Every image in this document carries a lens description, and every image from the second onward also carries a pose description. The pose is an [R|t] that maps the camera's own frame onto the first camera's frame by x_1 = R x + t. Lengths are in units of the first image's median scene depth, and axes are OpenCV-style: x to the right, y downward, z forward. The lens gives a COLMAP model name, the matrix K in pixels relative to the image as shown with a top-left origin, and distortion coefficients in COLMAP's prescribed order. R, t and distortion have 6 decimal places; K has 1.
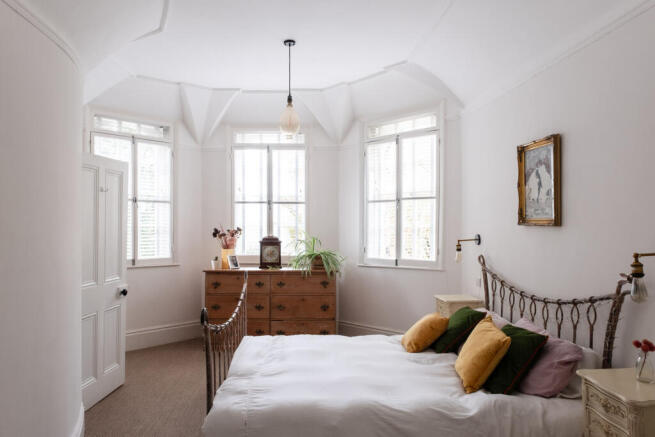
lens RADIAL K [[485.3, 0, 323.4], [0, 485.3, 221.6], [0, 0, 1]] dist [-0.013751, -0.001554]
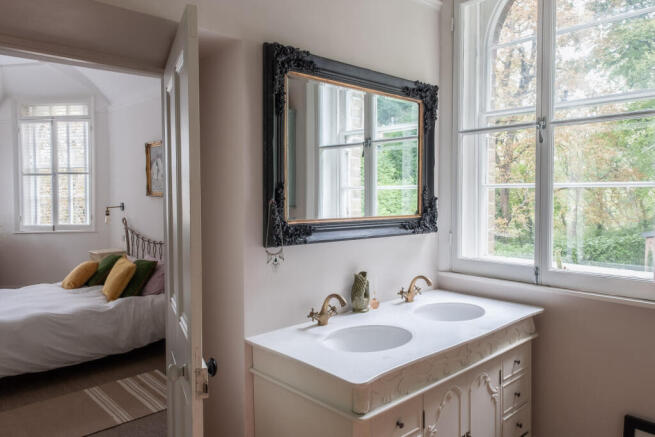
lens RADIAL K [[485.3, 0, 324.6], [0, 485.3, 214.0], [0, 0, 1]] dist [-0.013751, -0.001554]
pose [[0.783517, -0.030174, 0.620637, -0.062203], [-0.000936, 0.998762, 0.049738, -0.007833], [-0.621370, -0.039551, 0.782519, -0.327053]]
